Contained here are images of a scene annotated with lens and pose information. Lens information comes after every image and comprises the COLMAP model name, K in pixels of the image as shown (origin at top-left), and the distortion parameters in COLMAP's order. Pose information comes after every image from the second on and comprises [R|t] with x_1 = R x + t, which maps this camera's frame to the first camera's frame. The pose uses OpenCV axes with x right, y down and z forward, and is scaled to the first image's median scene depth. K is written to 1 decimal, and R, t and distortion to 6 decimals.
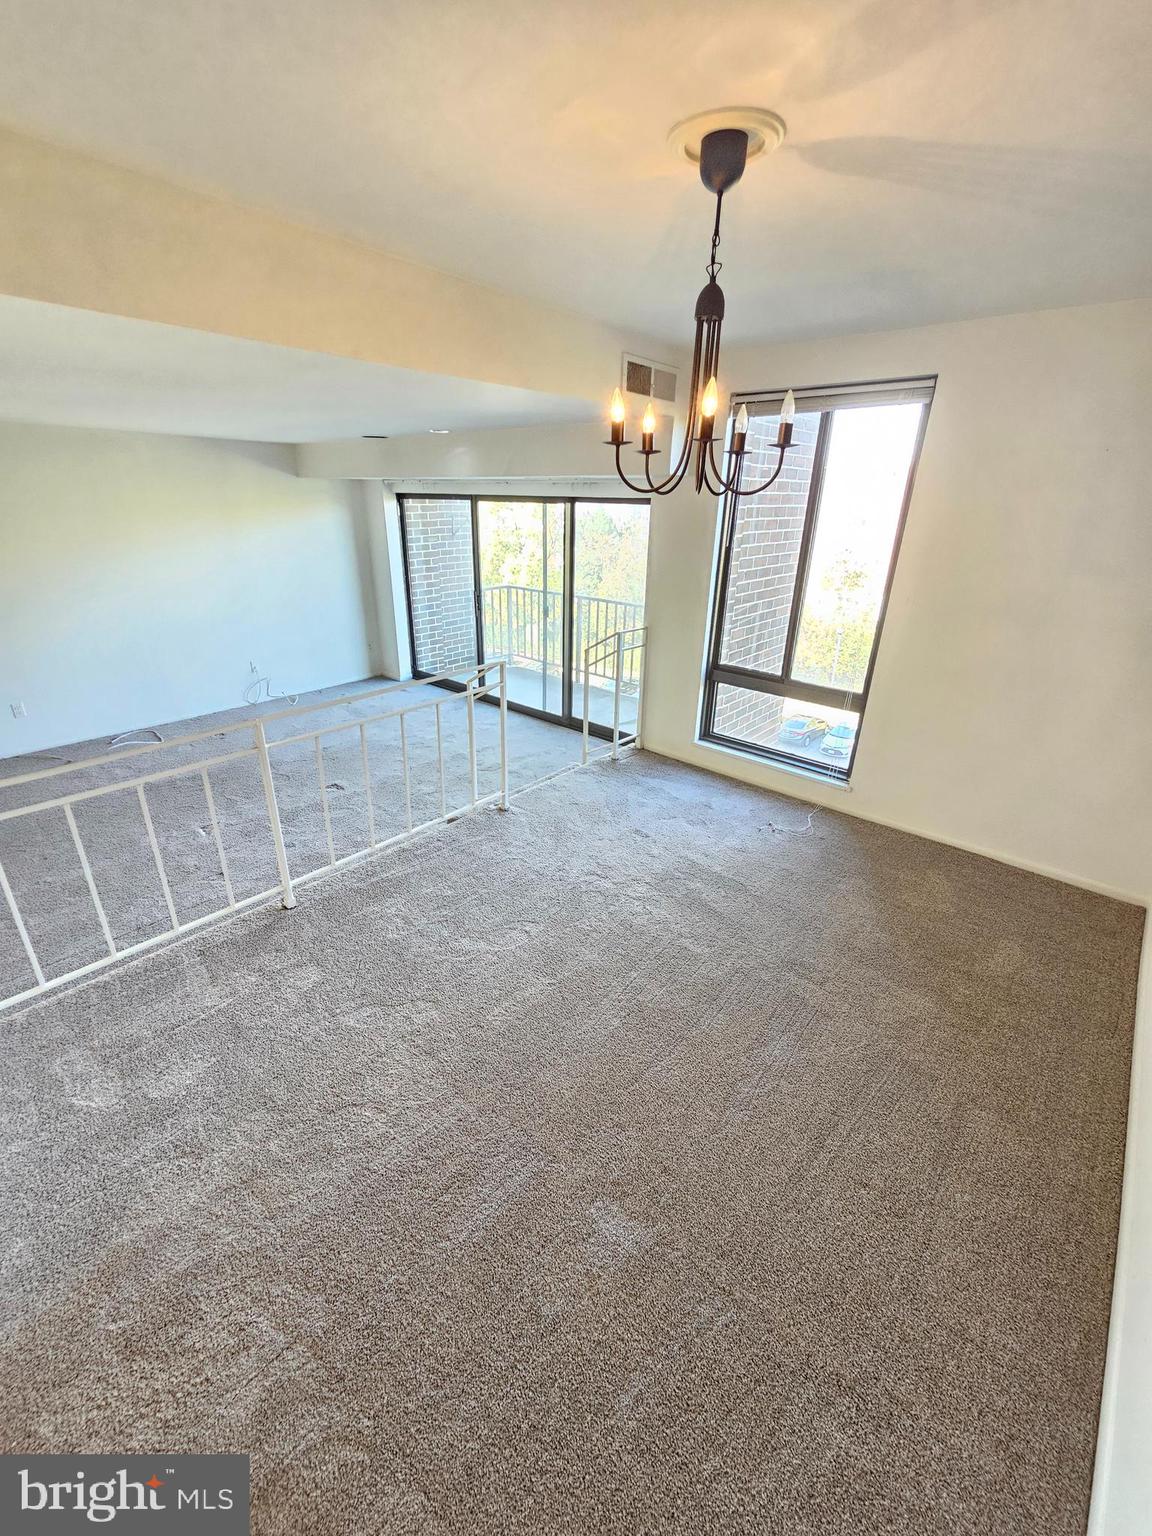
lens RADIAL K [[631.3, 0, 570.9], [0, 631.3, 765.4], [0, 0, 1]] dist [-0.004074, 0.000893]
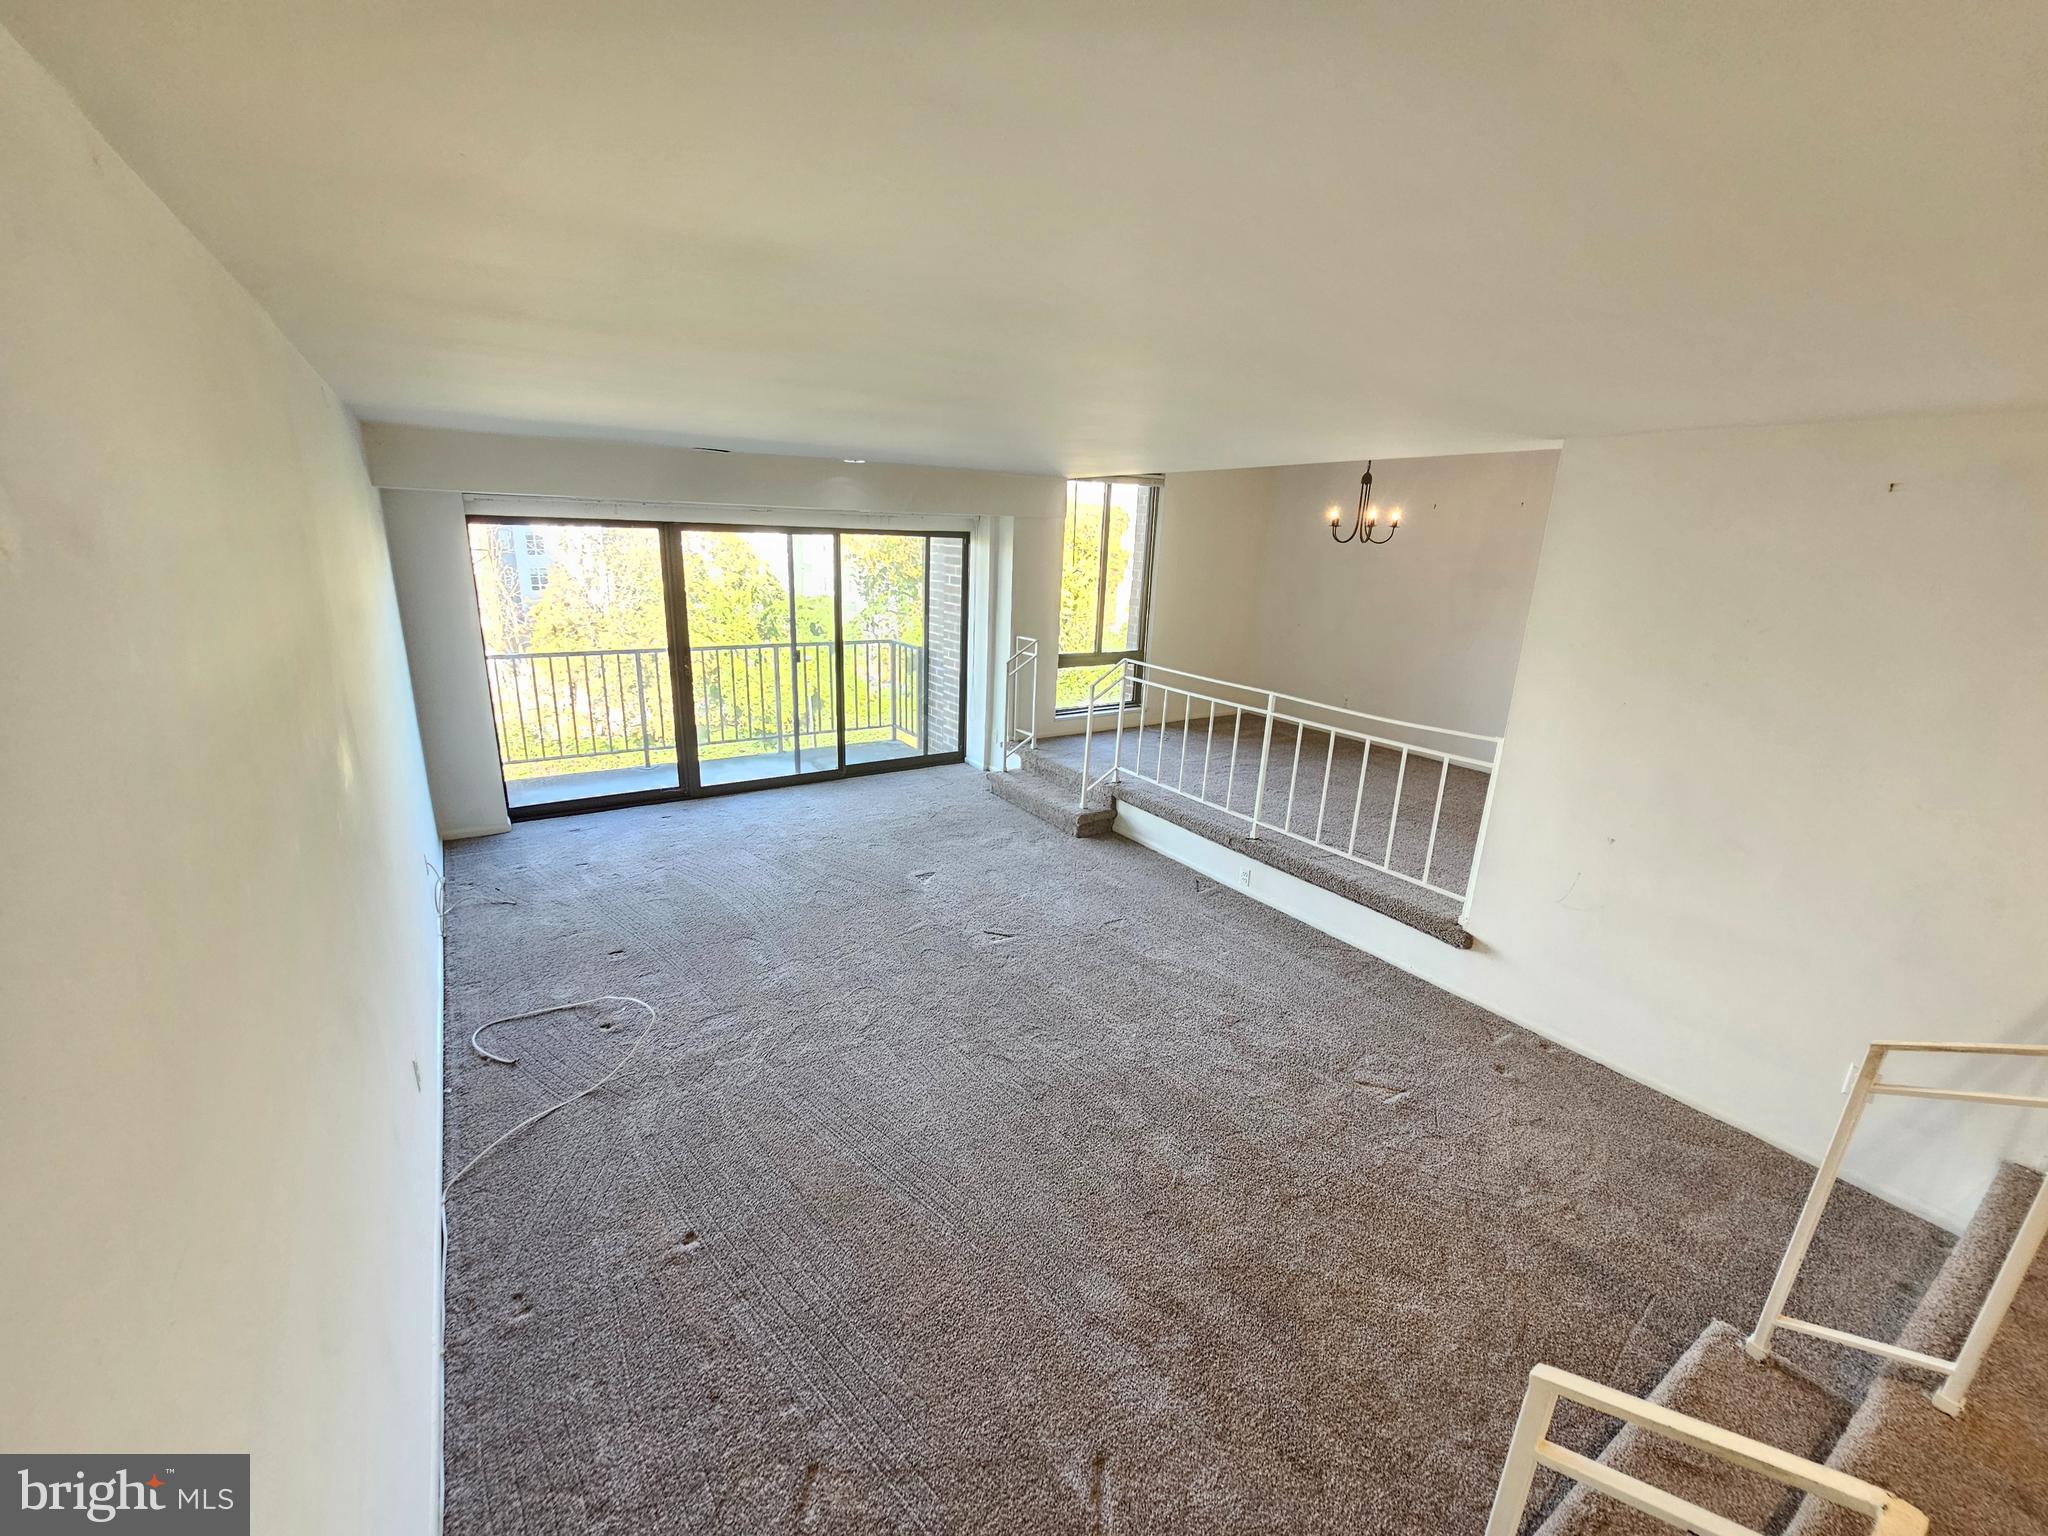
lens RADIAL K [[841.8, 0, 1021.8], [0, 841.8, 781.4], [0, 0, 1]] dist [-0.004074, 0.000893]
pose [[0.267691, -0.282196, 0.921253, -1.795573], [0.352799, 0.918452, 0.178824, -0.313374], [-0.896591, 0.277147, 0.345419, 0.648021]]
